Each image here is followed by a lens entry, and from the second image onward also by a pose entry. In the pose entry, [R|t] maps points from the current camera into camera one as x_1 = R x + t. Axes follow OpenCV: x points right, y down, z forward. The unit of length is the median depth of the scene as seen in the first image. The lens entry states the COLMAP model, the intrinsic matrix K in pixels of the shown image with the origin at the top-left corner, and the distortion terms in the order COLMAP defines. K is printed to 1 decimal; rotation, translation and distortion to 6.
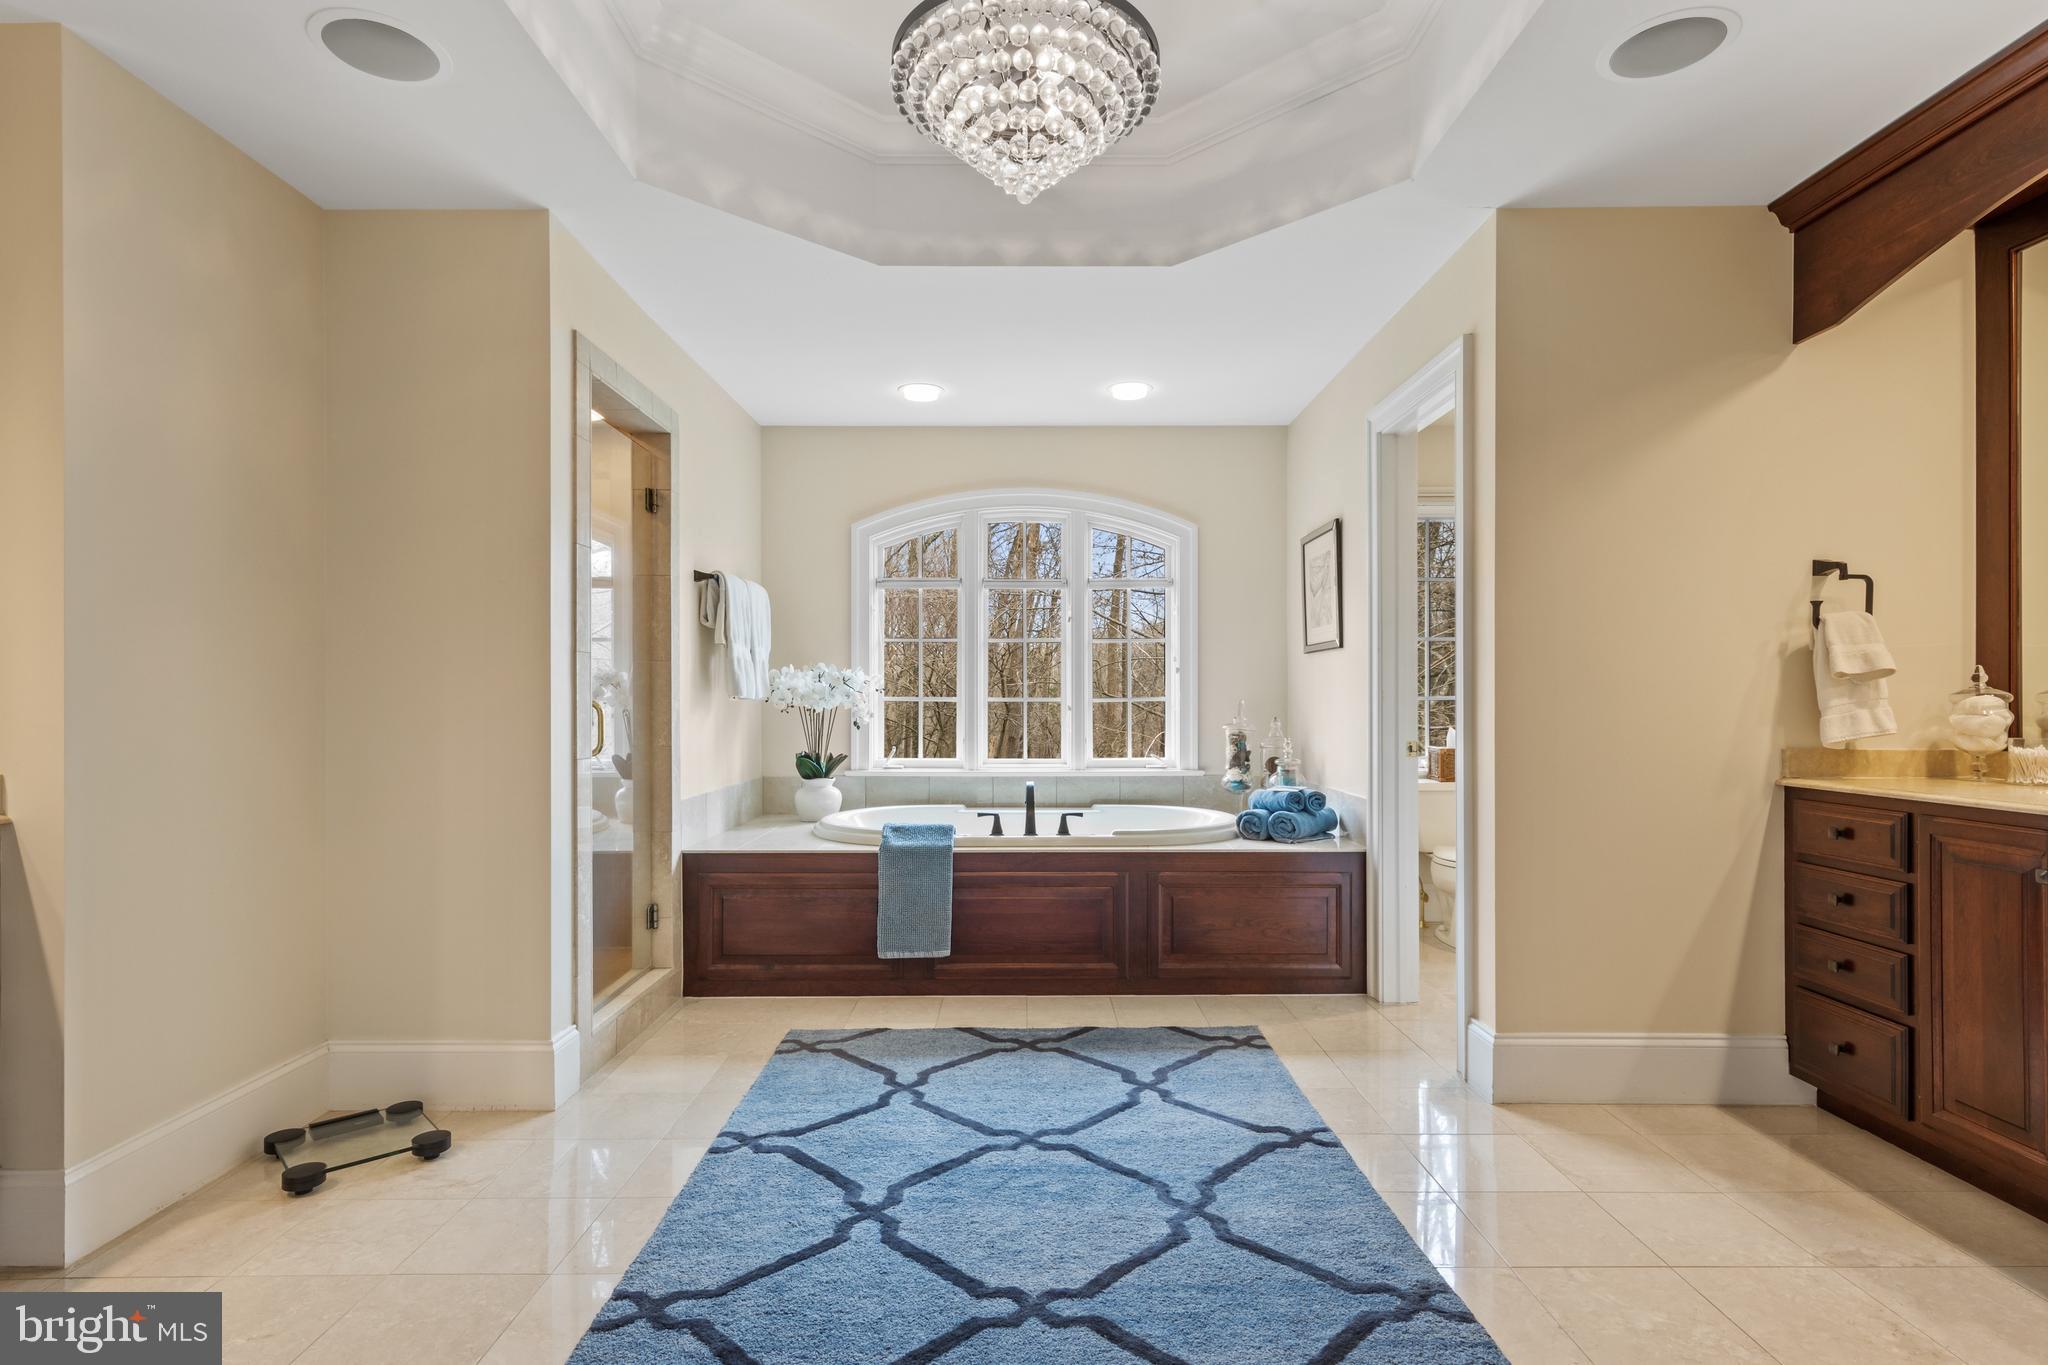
lens RADIAL K [[1058.9, 0, 1025.1], [0, 1058.9, 686.9], [0, 0, 1]] dist [-0.001227, -0.000171]
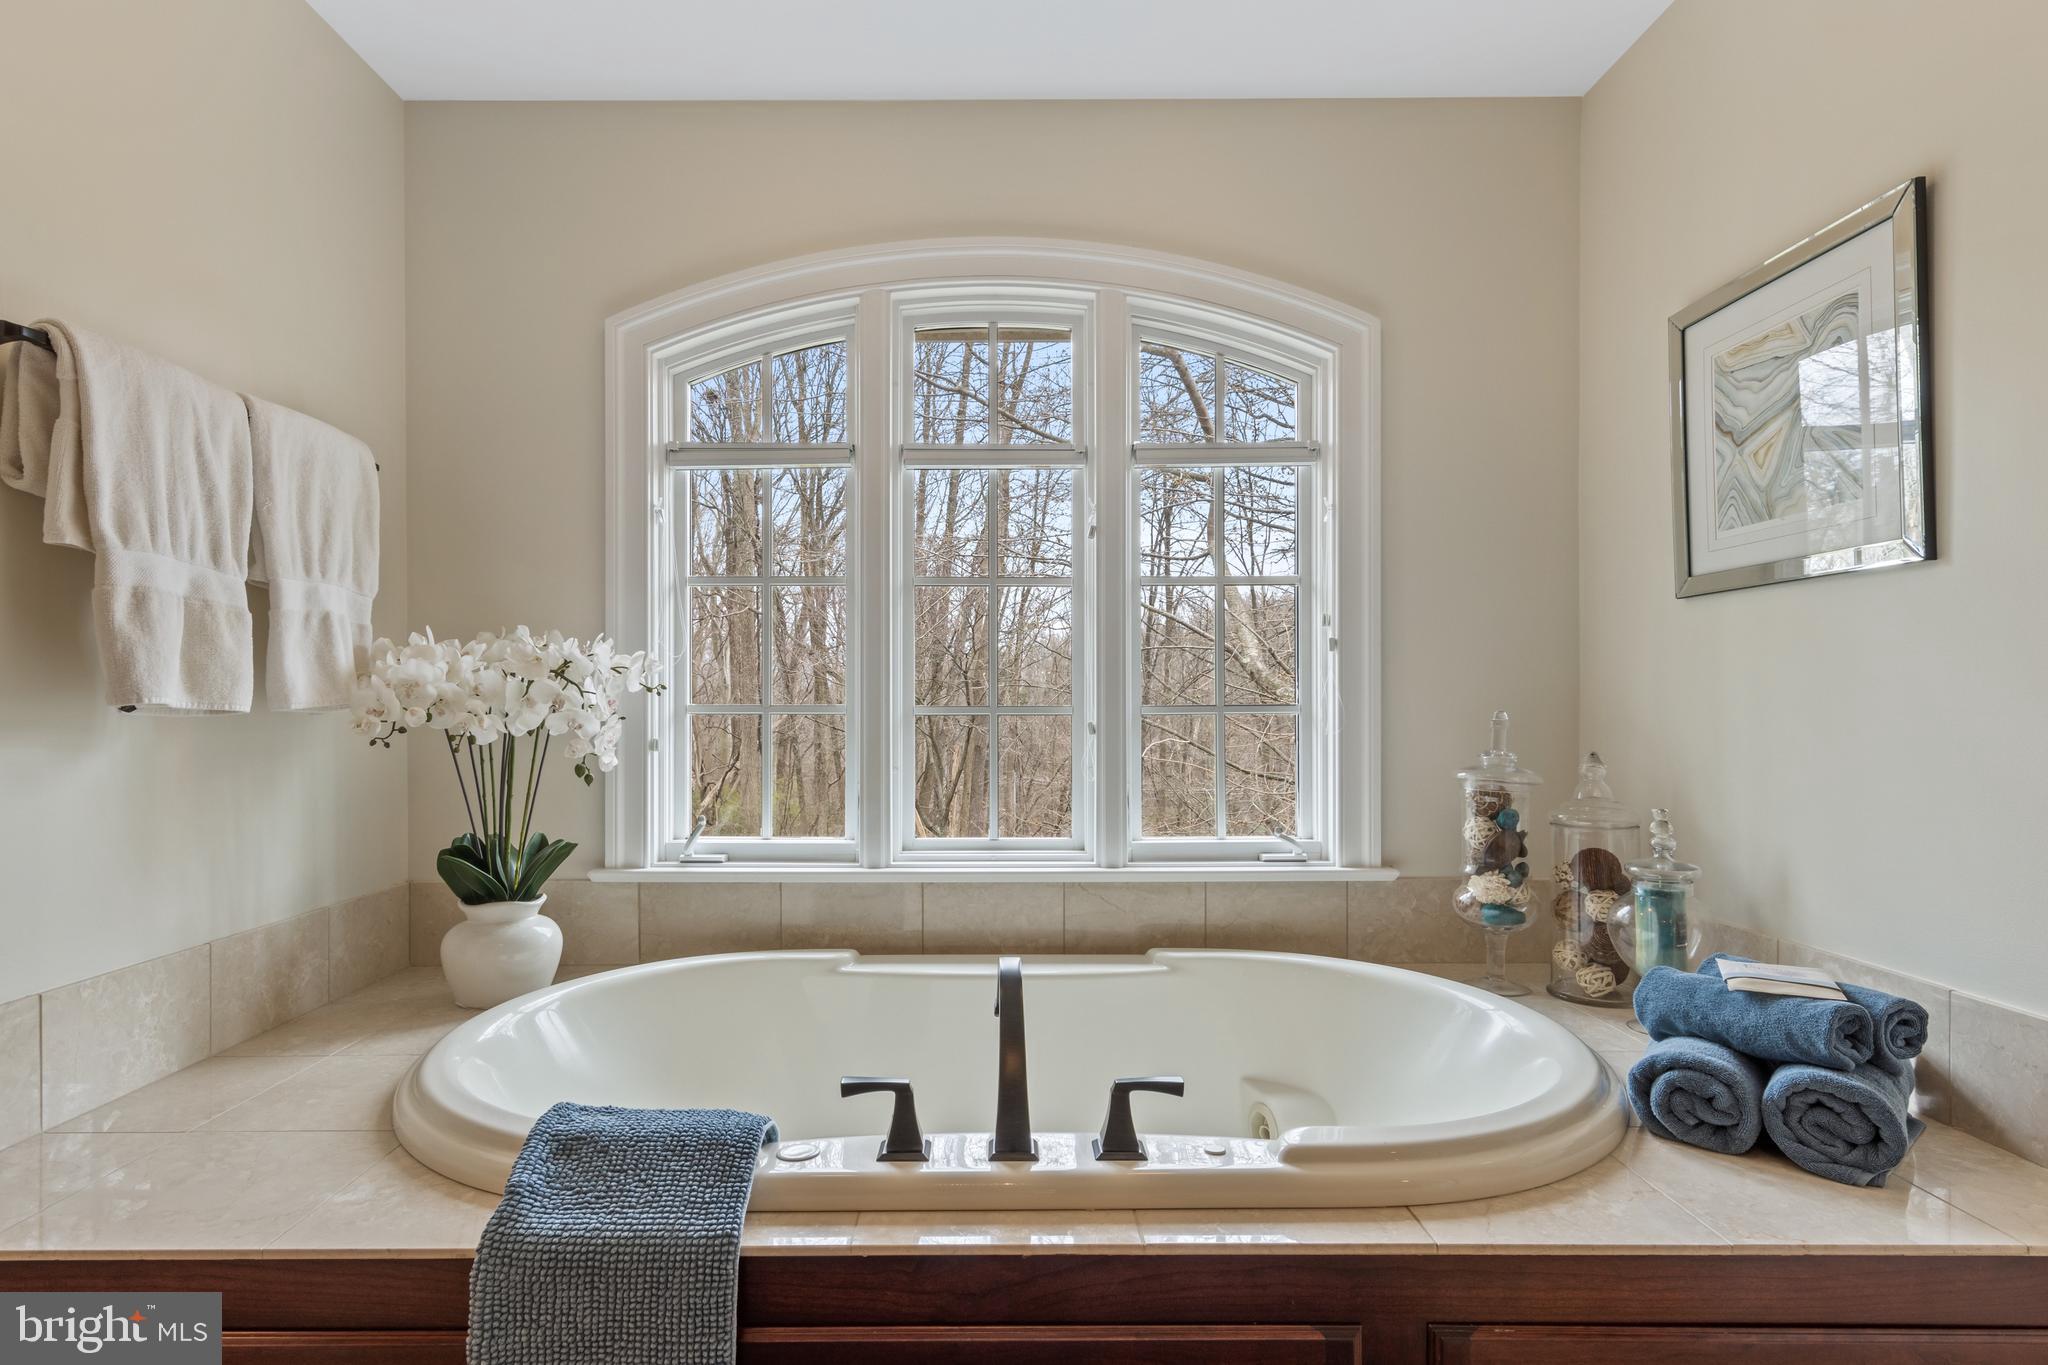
lens RADIAL K [[1058.9, 0, 1022.2], [0, 1058.9, 686.5], [0, 0, 1]] dist [-0.001227, -0.000171]
pose [[0.999611, 0.000415, 0.027894, -0.000639], [-0.000296, 0.999991, -0.004304, 0.004225], [-0.027895, 0.004294, 0.999602, 0.582758]]
